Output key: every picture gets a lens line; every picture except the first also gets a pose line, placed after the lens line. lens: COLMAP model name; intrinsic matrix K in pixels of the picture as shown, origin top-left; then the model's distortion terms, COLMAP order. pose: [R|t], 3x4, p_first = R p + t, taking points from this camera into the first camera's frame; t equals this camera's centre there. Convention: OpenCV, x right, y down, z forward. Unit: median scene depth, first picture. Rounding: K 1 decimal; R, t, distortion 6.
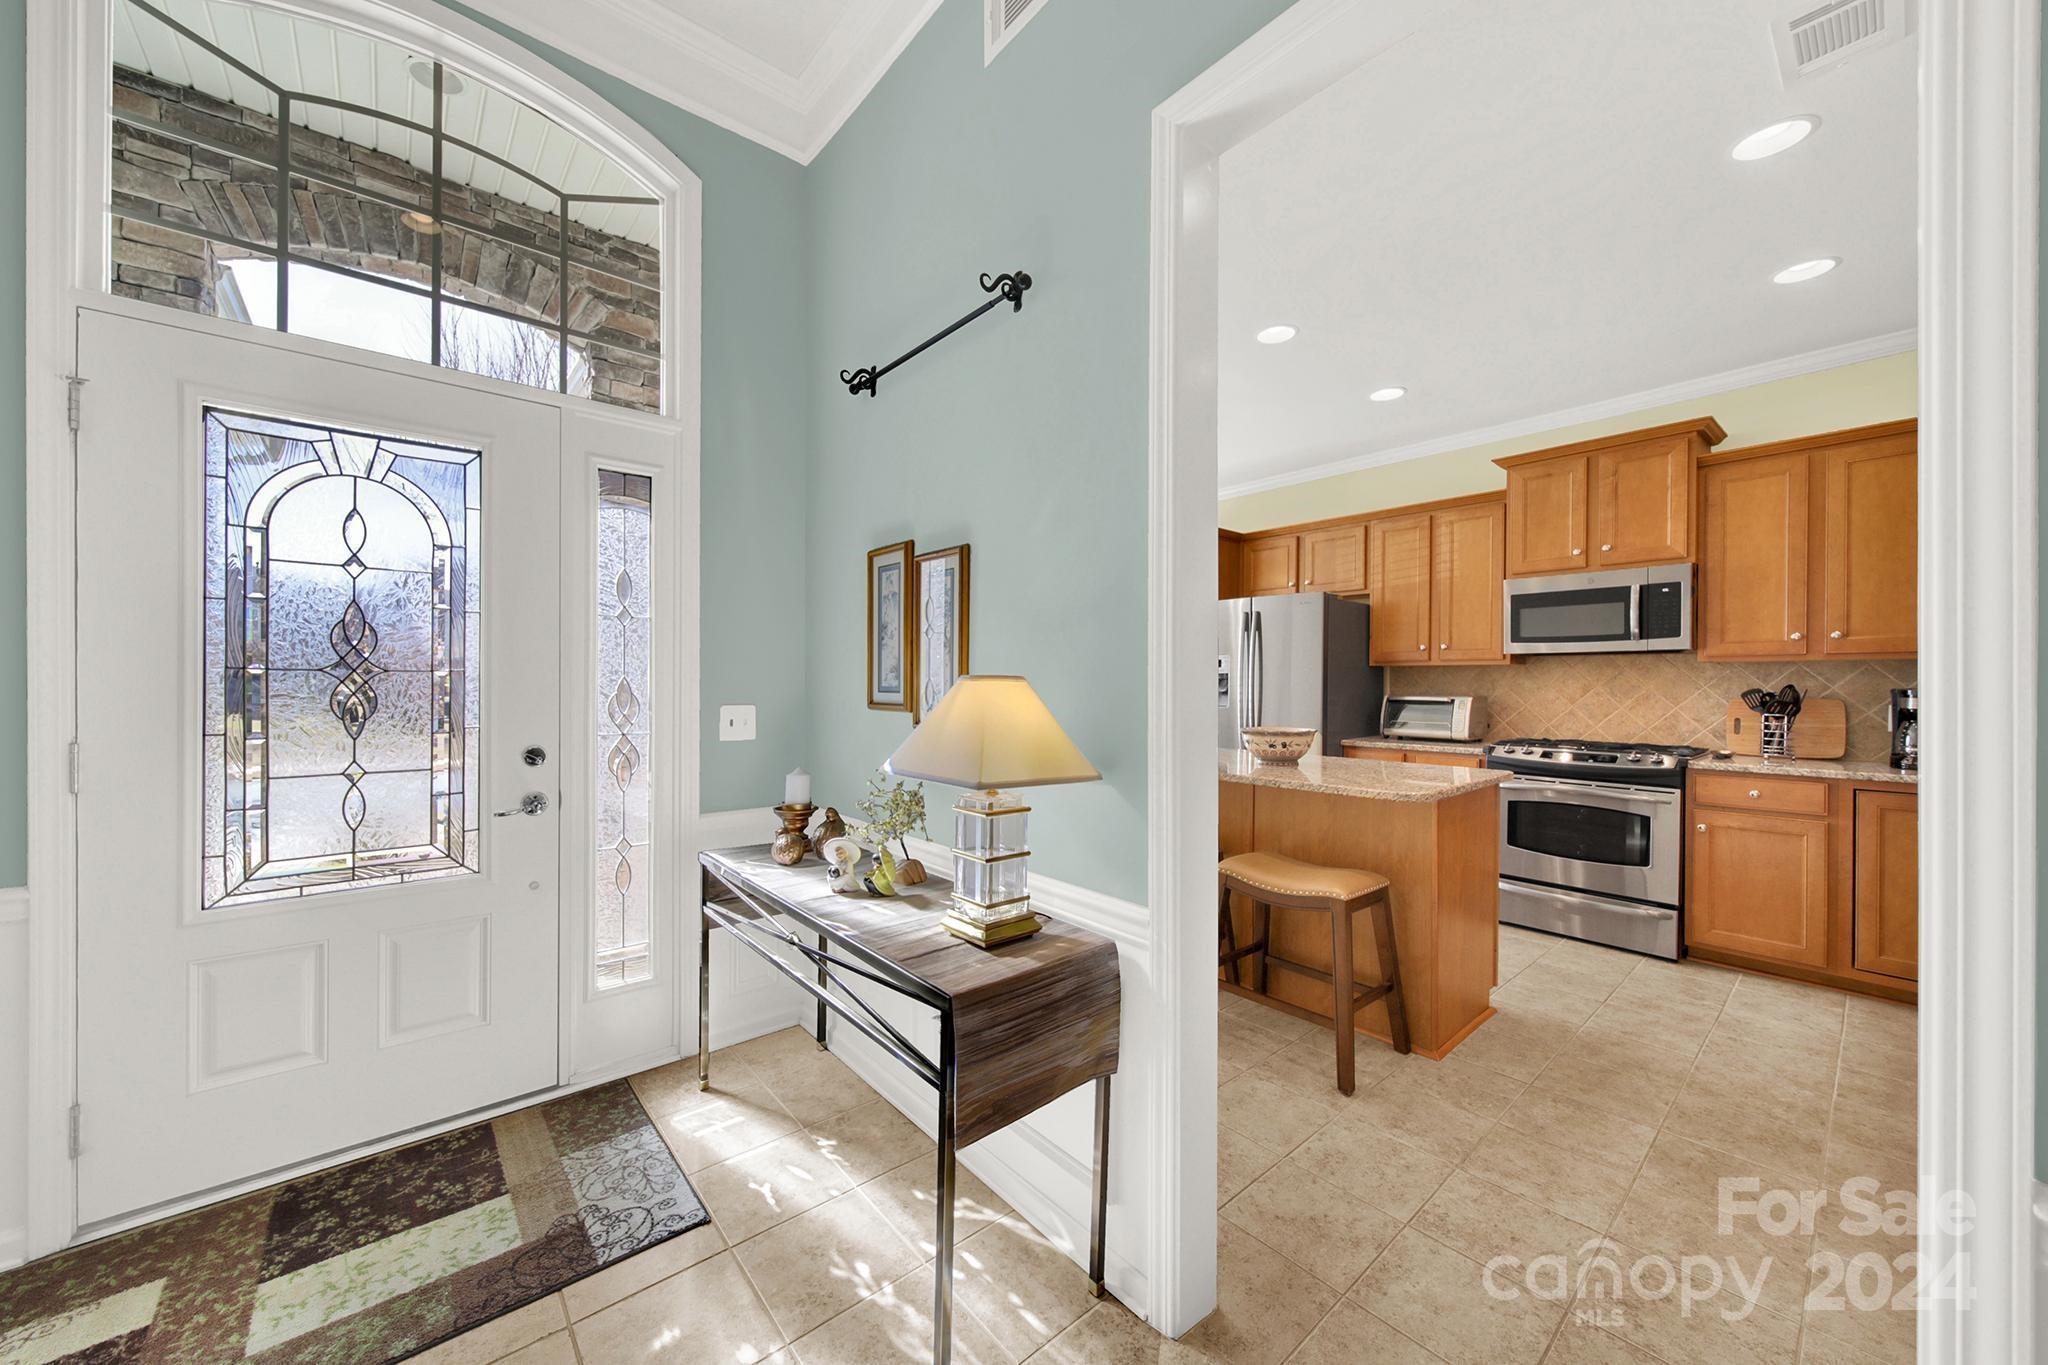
lens RADIAL K [[733.0, 0, 1012.7], [0, 733.0, 688.3], [0, 0, 1]] dist [0.000116, -0.003675]
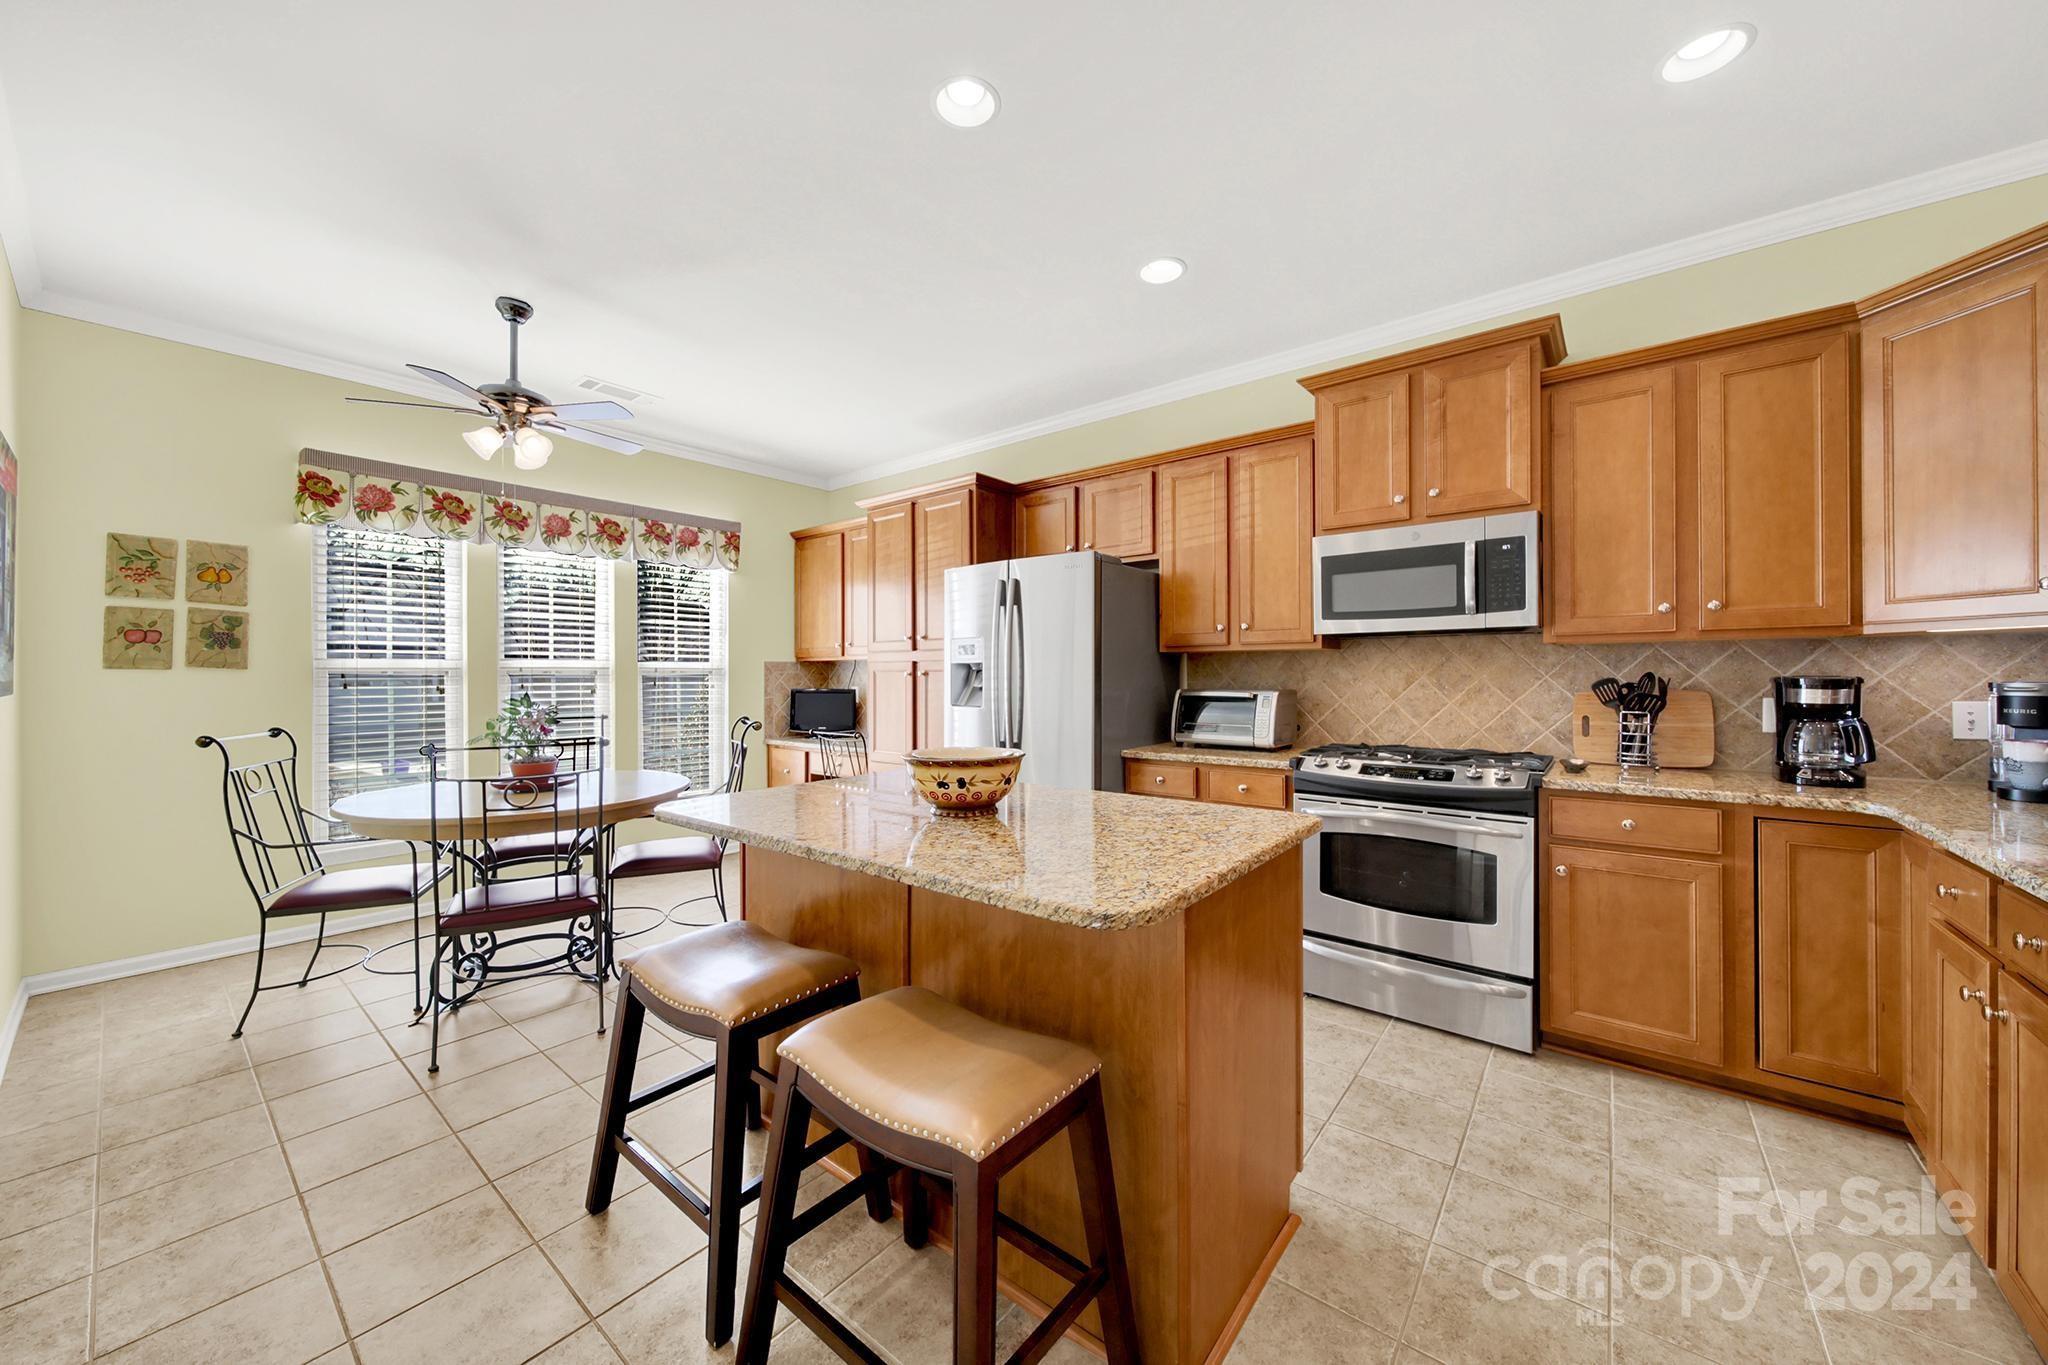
lens RADIAL K [[733.0, 0, 1019.6], [0, 733.0, 676.3], [0, 0, 1]] dist [-0.001570, -0.000115]
pose [[0.980867, -0.007341, 0.194538, 0.258097], [0.008828, 0.999938, -0.006777, -0.001515], [-0.194476, 0.008364, 0.980872, 0.363707]]
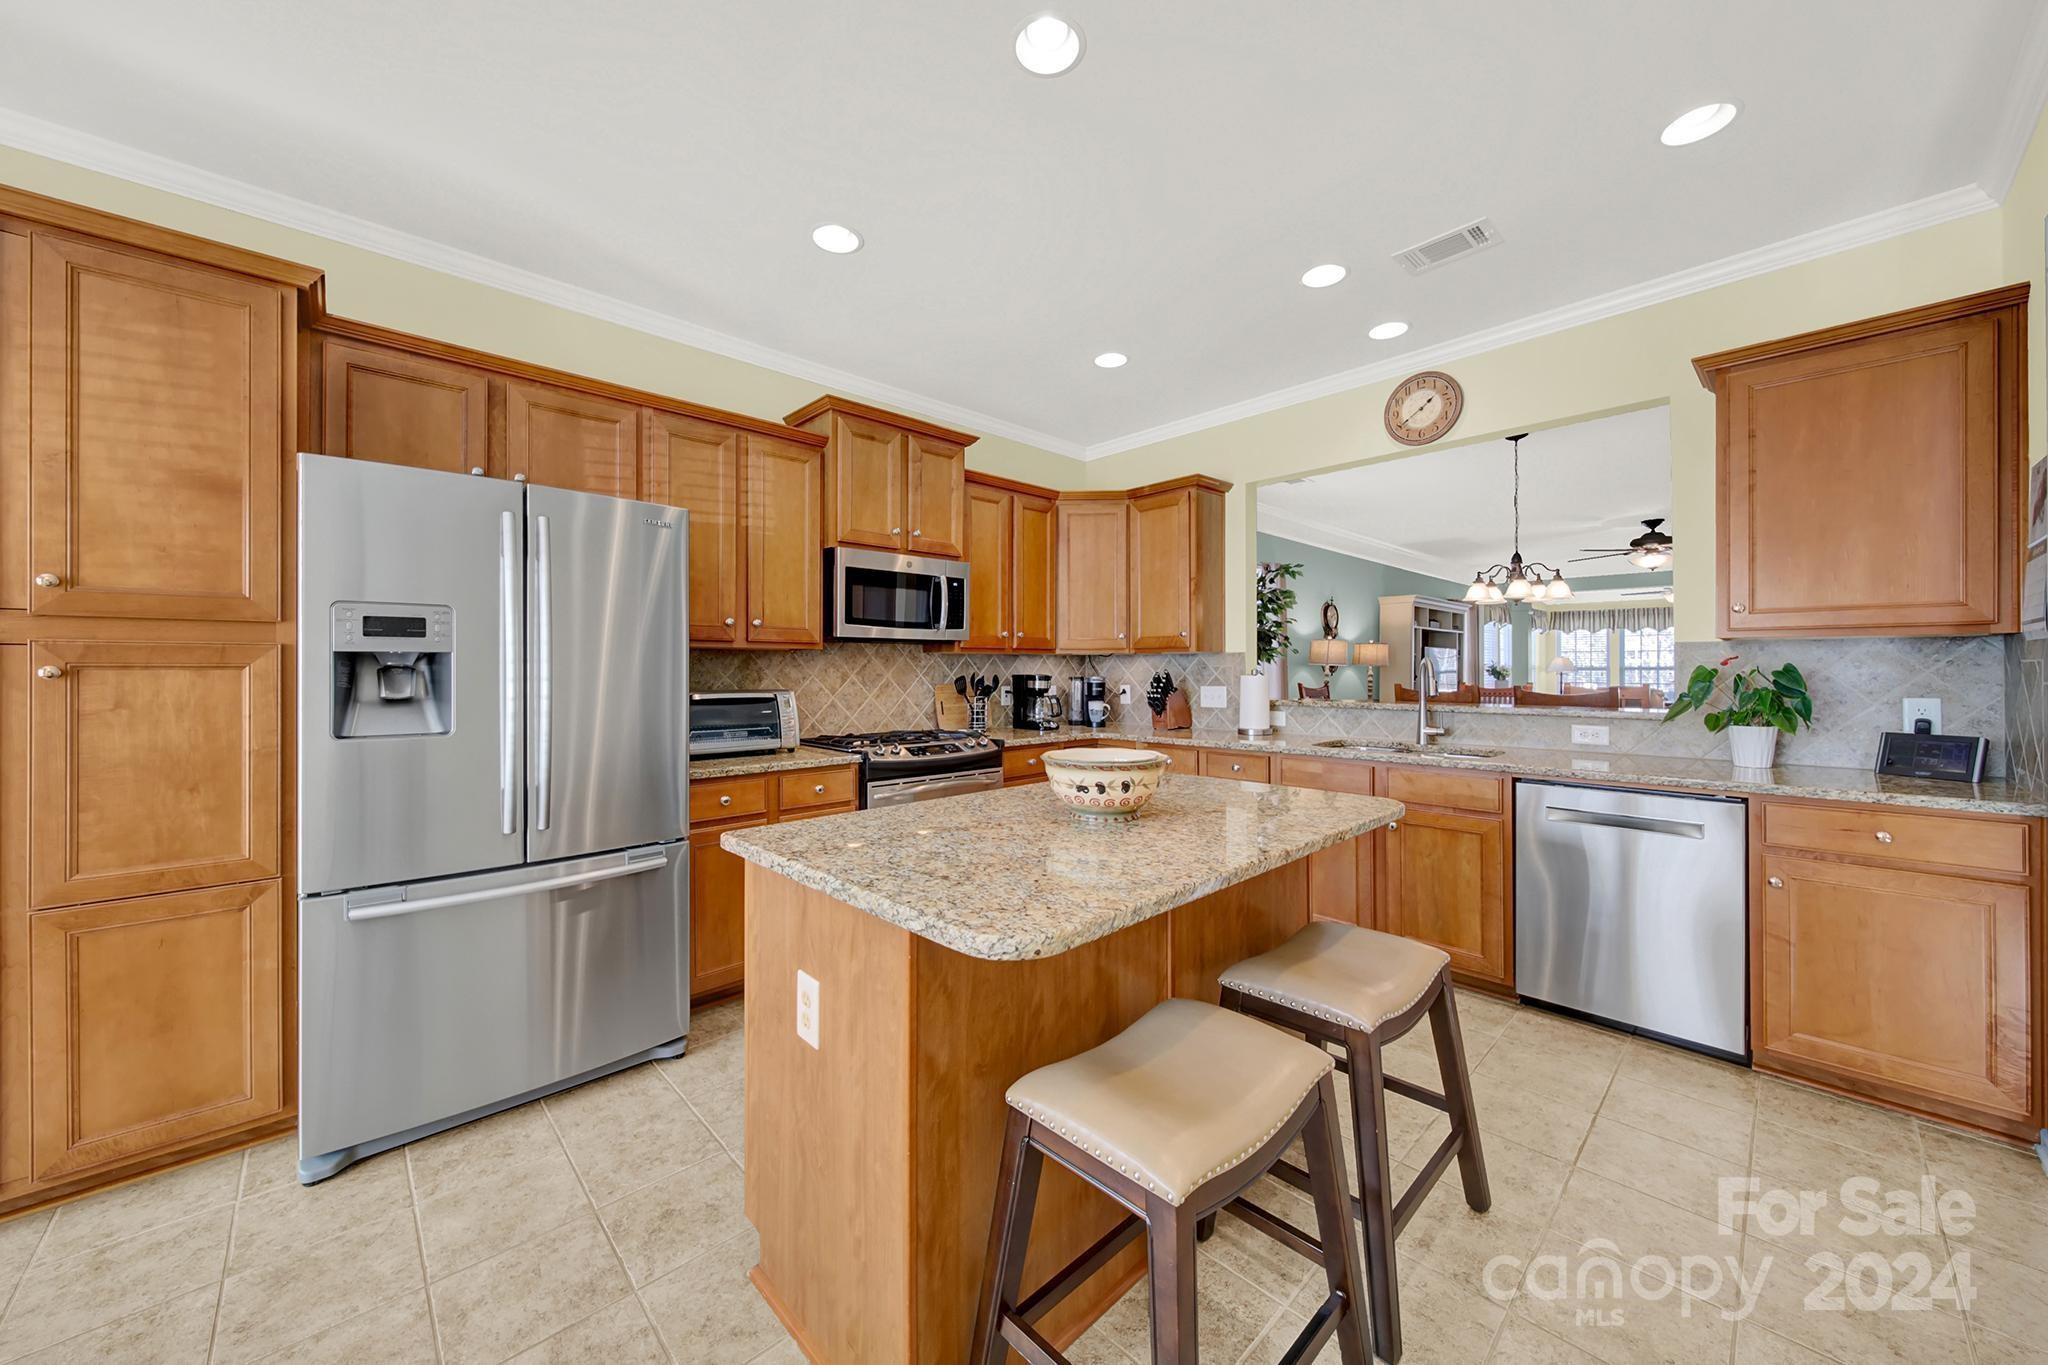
lens RADIAL K [[730.8, 0, 1024.1], [0, 730.8, 671.5], [0, 0, 1]] dist [-0.011381, -0.000059]
pose [[-0.068969, -0.005371, 0.997604, -0.181199], [0.010662, 0.999924, 0.006121, -0.012505], [-0.997562, 0.011058, -0.068907, 0.979878]]
